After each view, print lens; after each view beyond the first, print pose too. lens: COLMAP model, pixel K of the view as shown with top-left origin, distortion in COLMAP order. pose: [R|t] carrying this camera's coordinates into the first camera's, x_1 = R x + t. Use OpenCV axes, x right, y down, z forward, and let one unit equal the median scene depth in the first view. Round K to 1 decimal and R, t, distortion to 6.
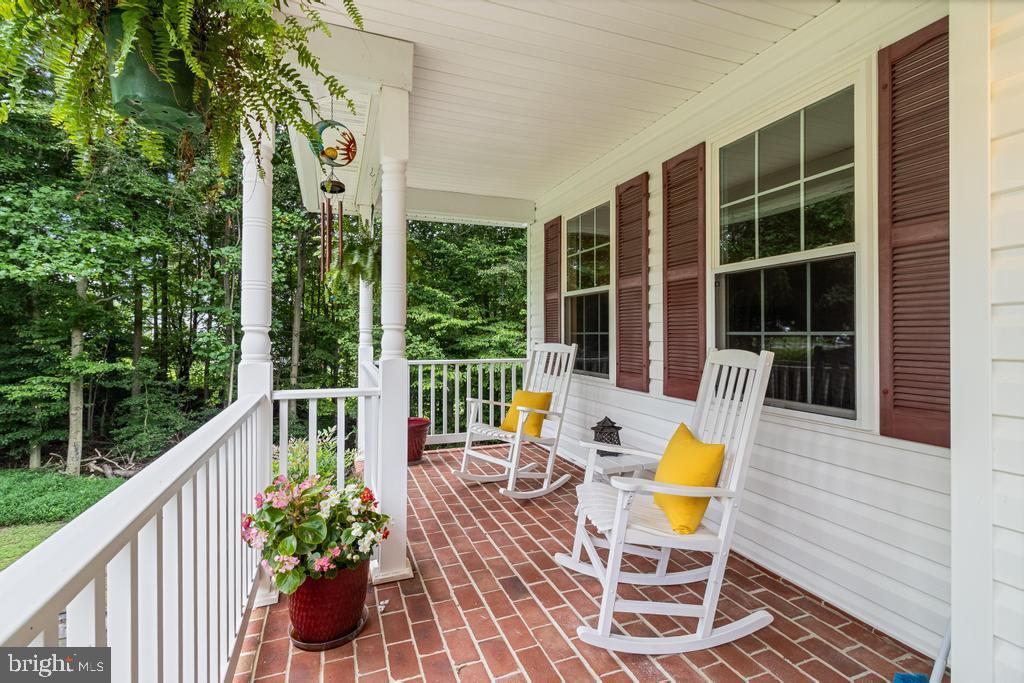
lens RADIAL K [[475.2, 0, 510.1], [0, 475.2, 337.2], [0, 0, 1]] dist [0.002204, 0.000827]
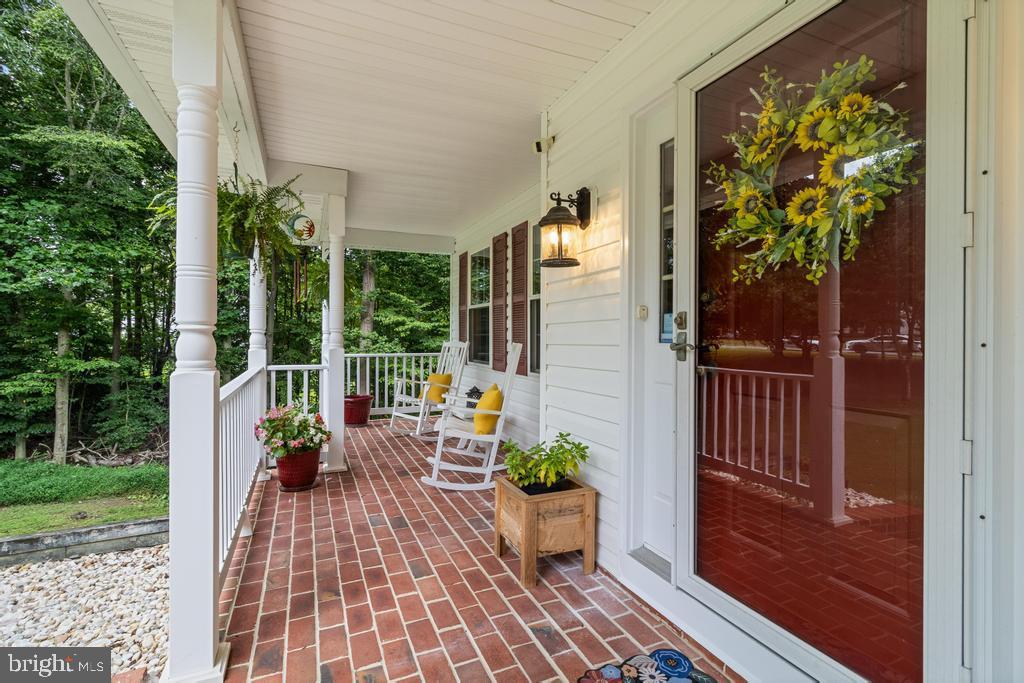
lens RADIAL K [[475.2, 0, 514.2], [0, 475.2, 341.1], [0, 0, 1]] dist [0.002204, 0.000827]
pose [[0.998451, 0.001469, 0.055615, 0.069314], [-0.001768, 0.999984, 0.005342, 0.001643], [-0.055606, -0.005432, 0.998438, -0.175011]]
